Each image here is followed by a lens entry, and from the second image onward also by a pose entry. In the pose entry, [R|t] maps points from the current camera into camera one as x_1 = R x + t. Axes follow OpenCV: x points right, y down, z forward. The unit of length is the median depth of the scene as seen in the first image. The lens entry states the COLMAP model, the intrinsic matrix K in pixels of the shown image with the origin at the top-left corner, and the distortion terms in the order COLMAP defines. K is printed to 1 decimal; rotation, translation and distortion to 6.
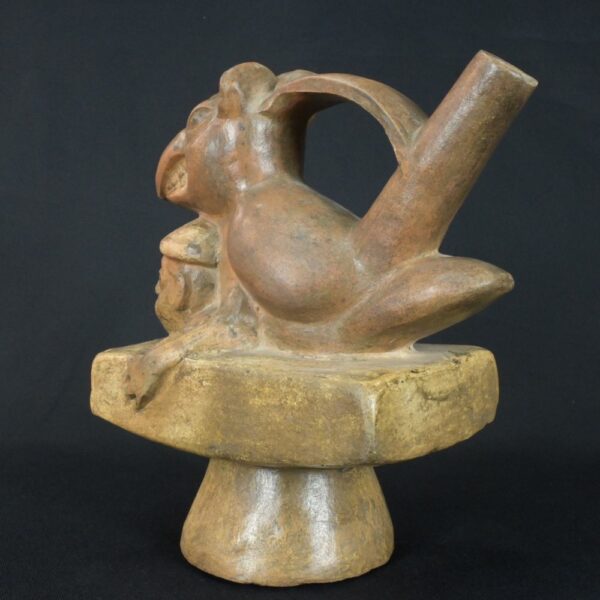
lens RADIAL K [[884.8, 0, 299.5], [0, 884.8, 299.5], [0, 0, 1]] dist [-0.012935, 0.000000]
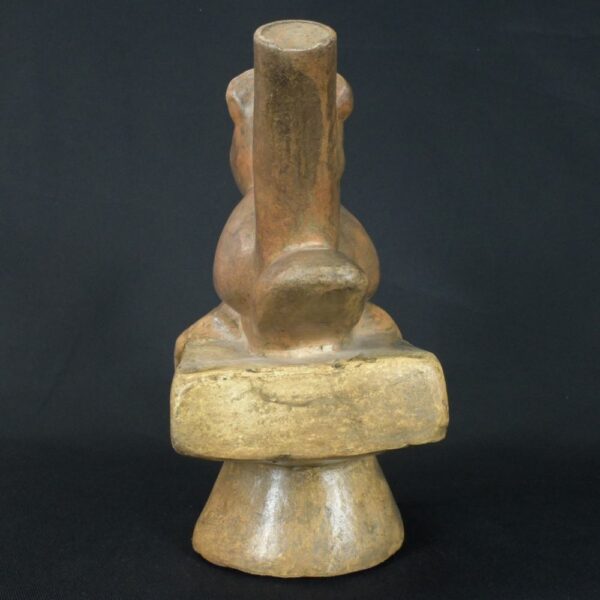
lens RADIAL K [[884.8, 0, 299.8], [0, 884.8, 299.6], [0, 0, 1]] dist [-0.012935, 0.000000]
pose [[0.601286, 0.017812, -0.798836, 0.906791], [-0.010348, 0.999841, 0.014505, -0.009953], [0.798967, -0.000455, 0.601375, 0.452090]]
